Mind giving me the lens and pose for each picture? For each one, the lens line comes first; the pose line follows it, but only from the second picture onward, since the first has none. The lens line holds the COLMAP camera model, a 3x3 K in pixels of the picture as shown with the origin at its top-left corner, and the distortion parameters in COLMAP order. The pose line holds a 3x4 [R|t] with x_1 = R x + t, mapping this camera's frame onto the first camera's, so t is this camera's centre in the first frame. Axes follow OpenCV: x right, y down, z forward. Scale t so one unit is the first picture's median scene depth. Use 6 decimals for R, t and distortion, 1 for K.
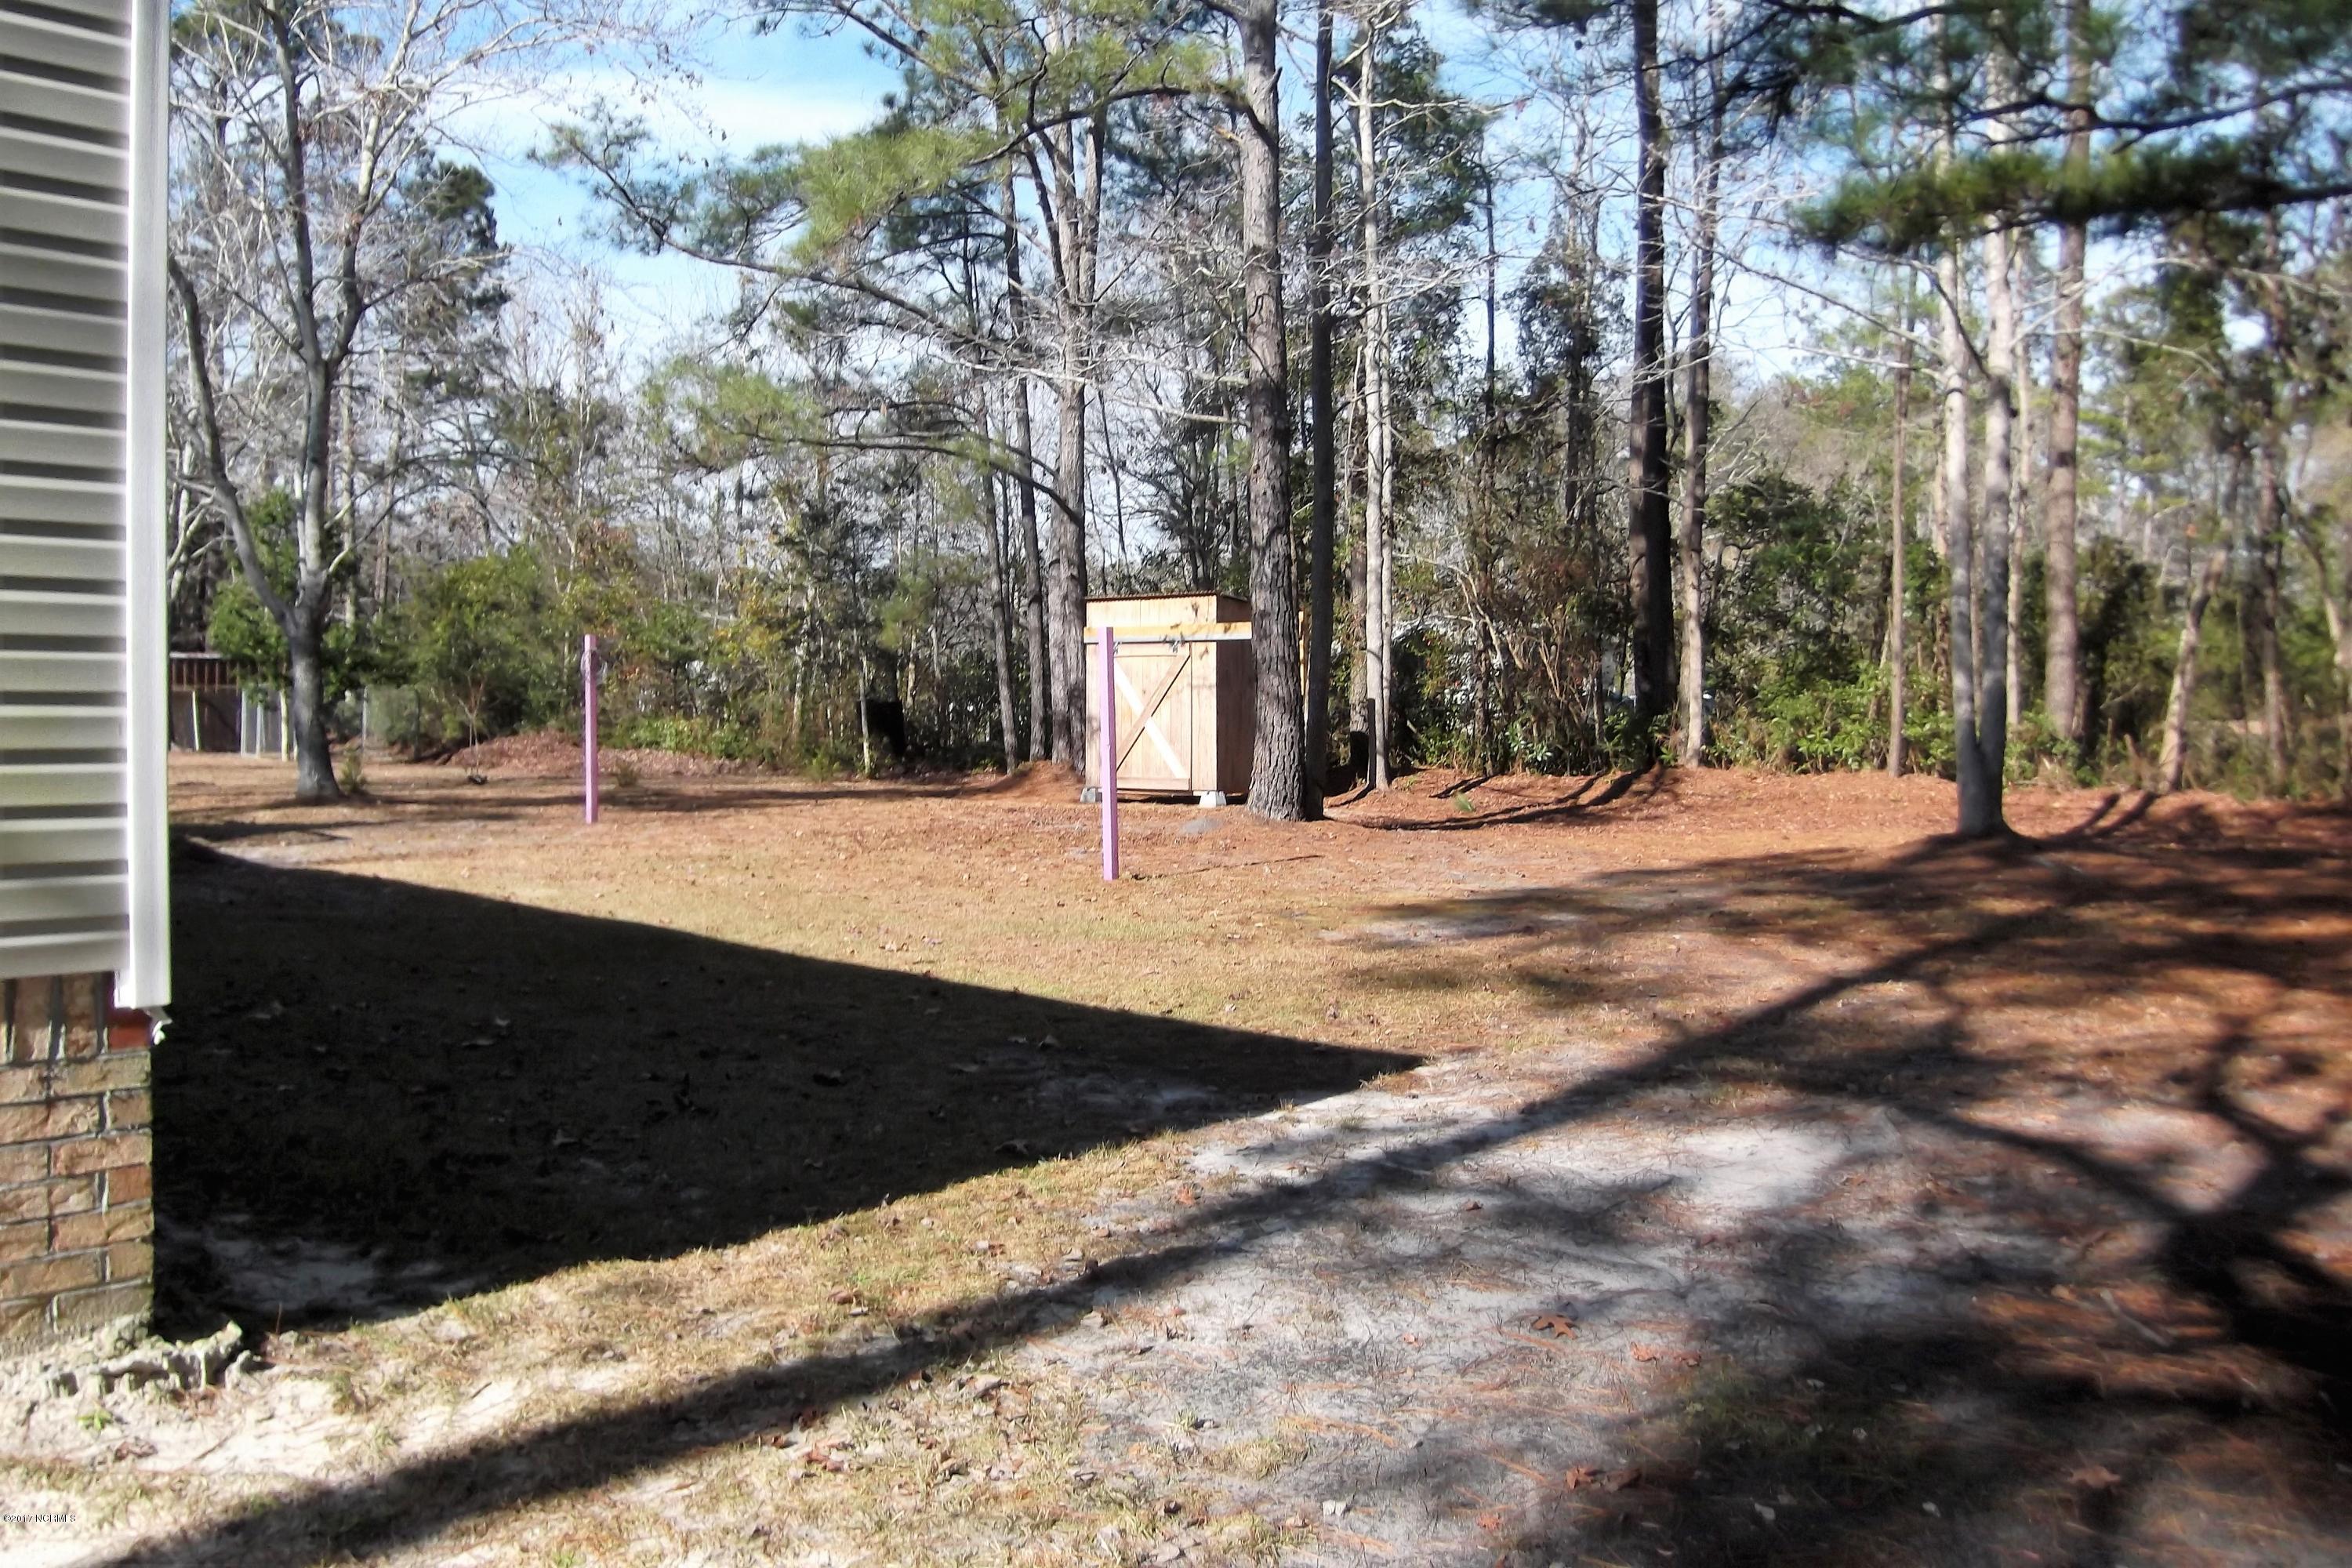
lens RADIAL K [[2032.9, 0, 1176.0], [0, 2032.9, 784.0], [0, 0, 1]] dist [-0.077999, -0.000049]
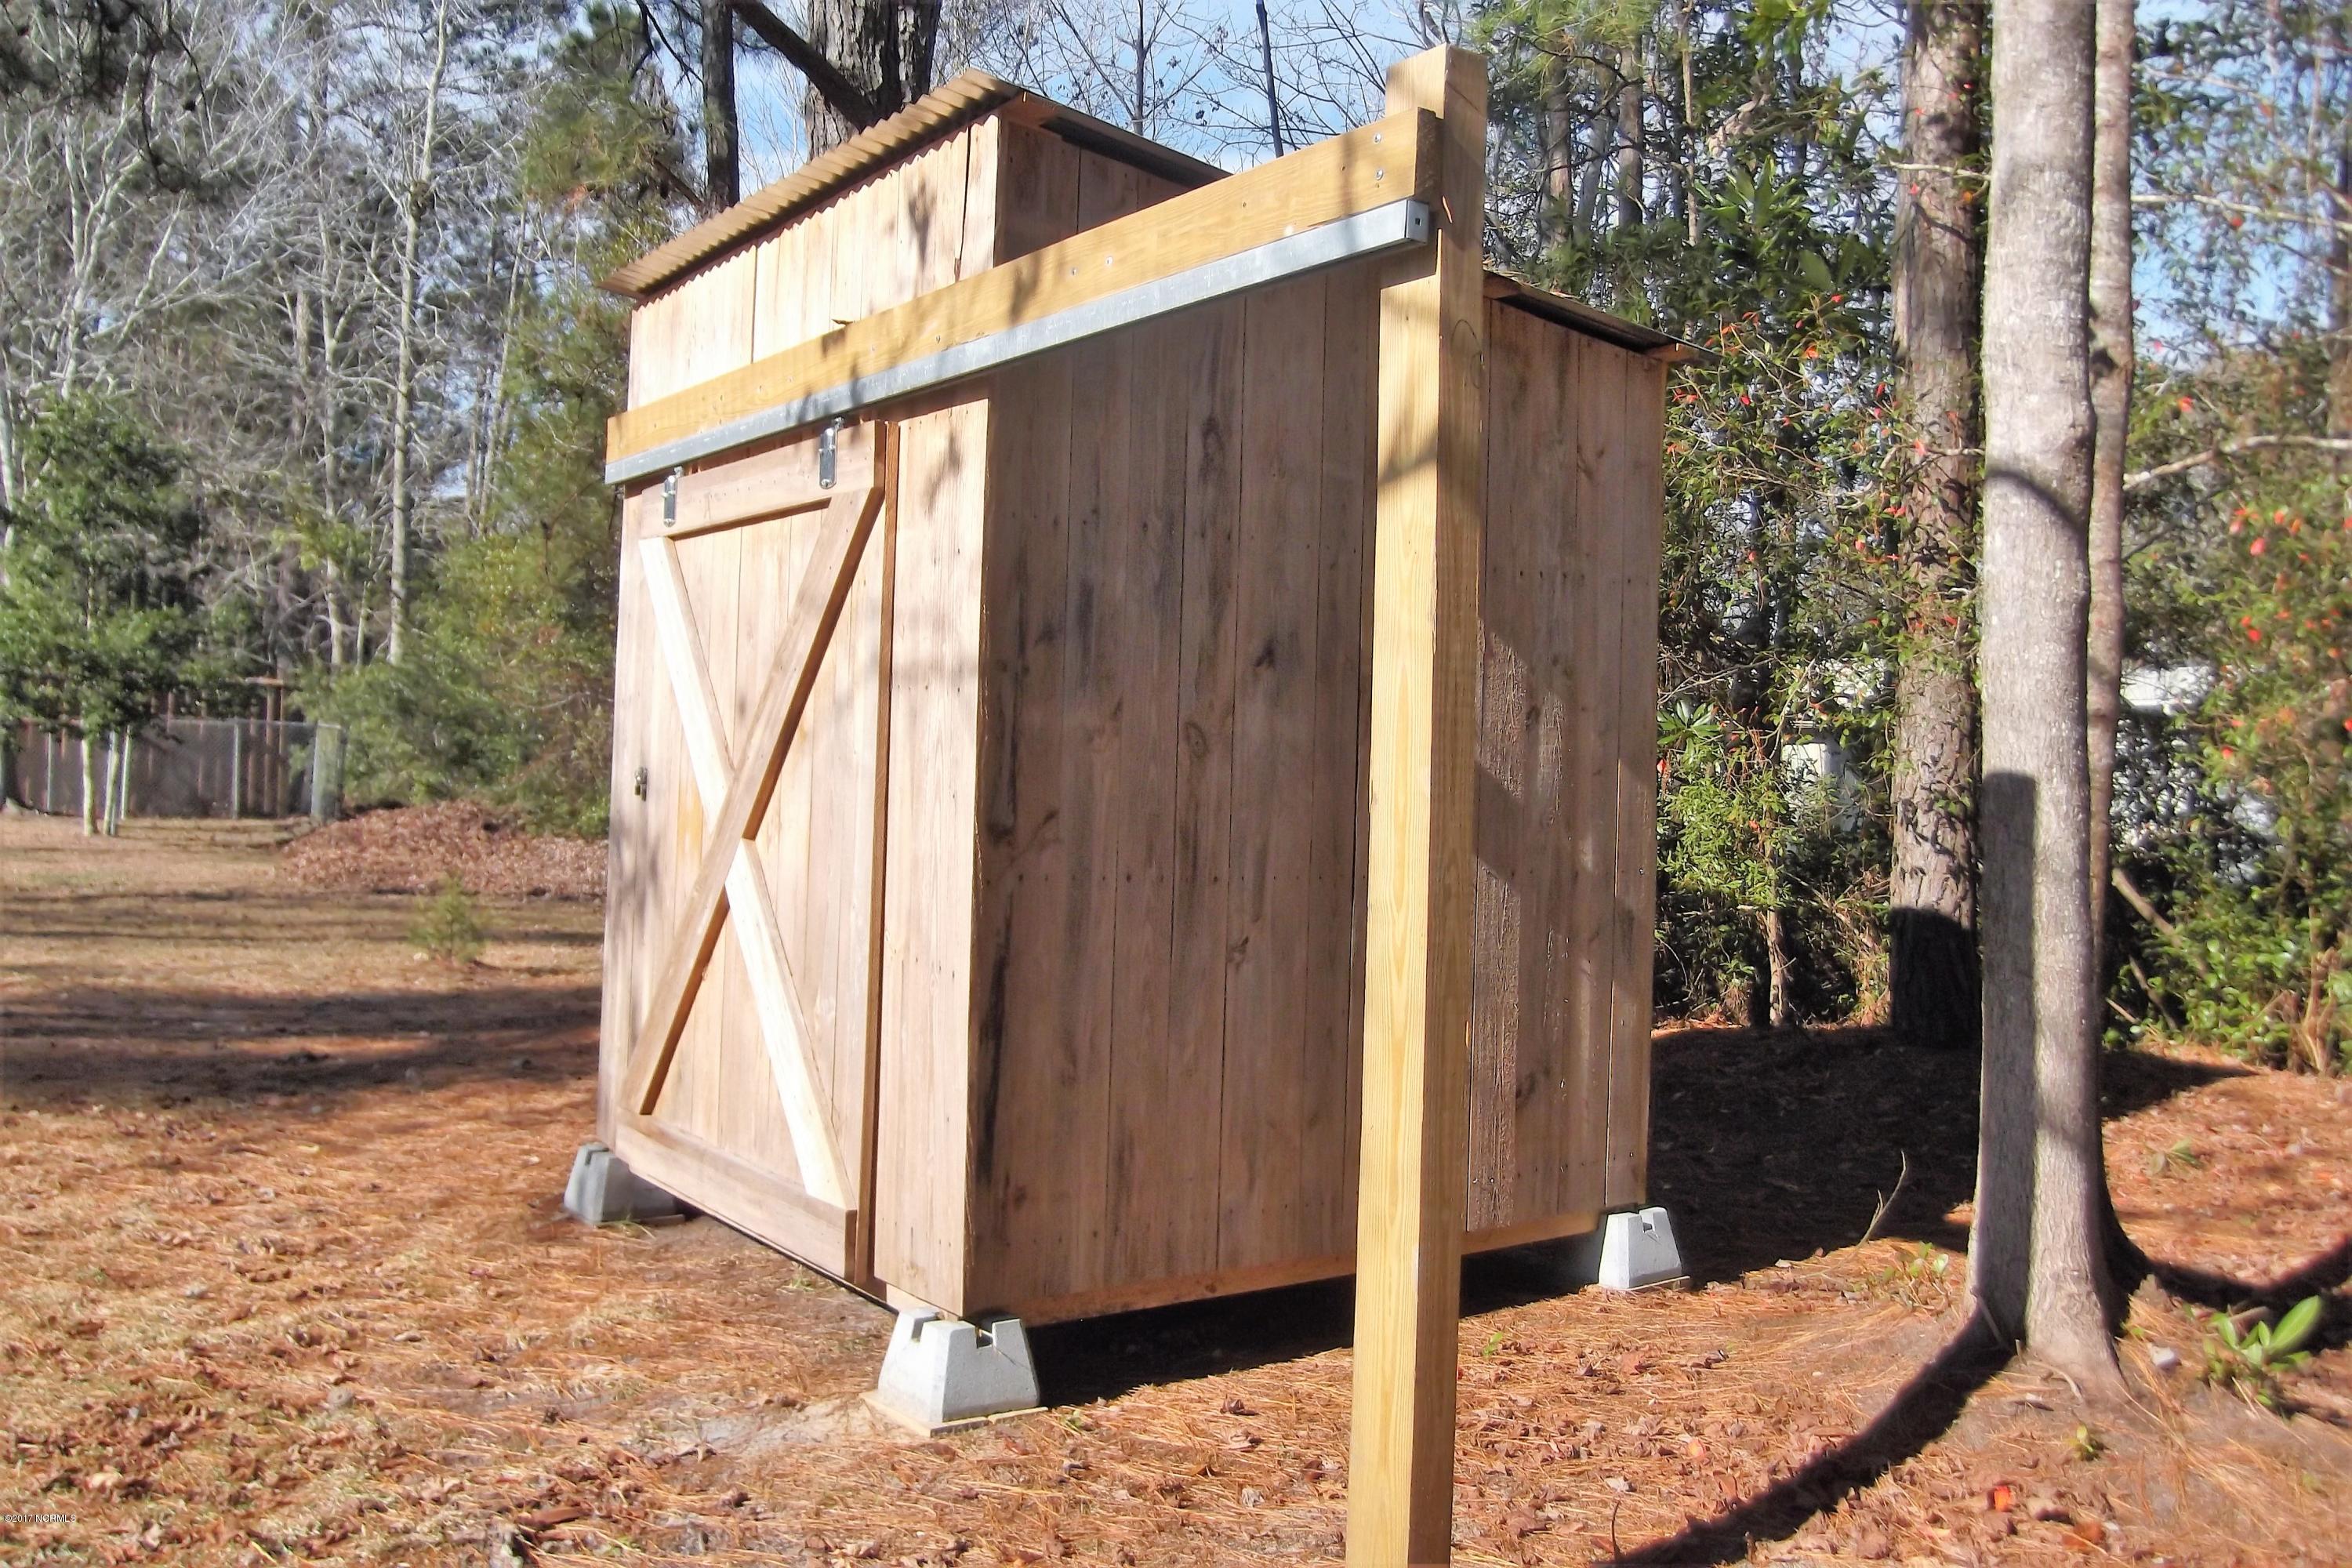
lens RADIAL K [[2032.9, 0, 1176.0], [0, 2032.9, 784.0], [0, 0, 1]] dist [-0.077999, -0.000049]
pose [[0.963049, 0.028660, -0.267795, 0.075789], [-0.039024, 0.998678, -0.033455, -0.033583], [0.266483, 0.042670, 0.962895, 0.835966]]
